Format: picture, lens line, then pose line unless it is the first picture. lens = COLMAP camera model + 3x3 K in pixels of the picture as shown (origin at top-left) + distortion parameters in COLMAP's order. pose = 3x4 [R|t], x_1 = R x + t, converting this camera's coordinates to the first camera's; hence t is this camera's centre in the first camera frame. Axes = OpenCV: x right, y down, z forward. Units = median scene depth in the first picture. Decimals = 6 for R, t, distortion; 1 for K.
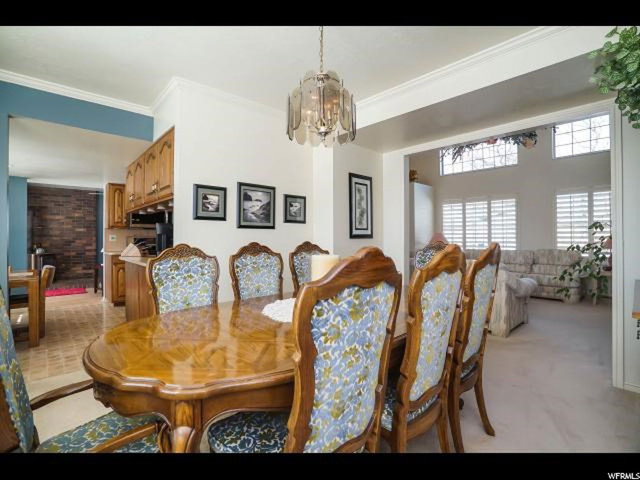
lens RADIAL K [[297.2, 0, 318.2], [0, 297.2, 237.2], [0, 0, 1]] dist [-0.020234, -0.000314]
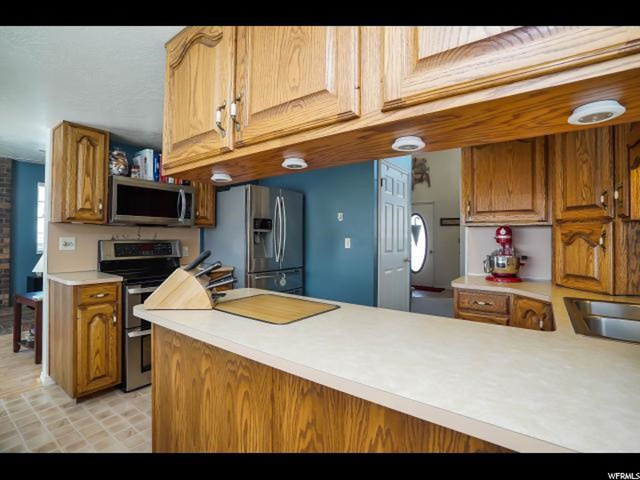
lens RADIAL K [[309.5, 0, 324.0], [0, 309.5, 234.8], [0, 0, 1]] dist [-0.034431, 0.002403]
pose [[0.982259, 0.010898, 0.187214, -0.401196], [-0.009405, 0.999917, -0.008858, -0.011983], [-0.187295, 0.006940, 0.982279, 0.470848]]
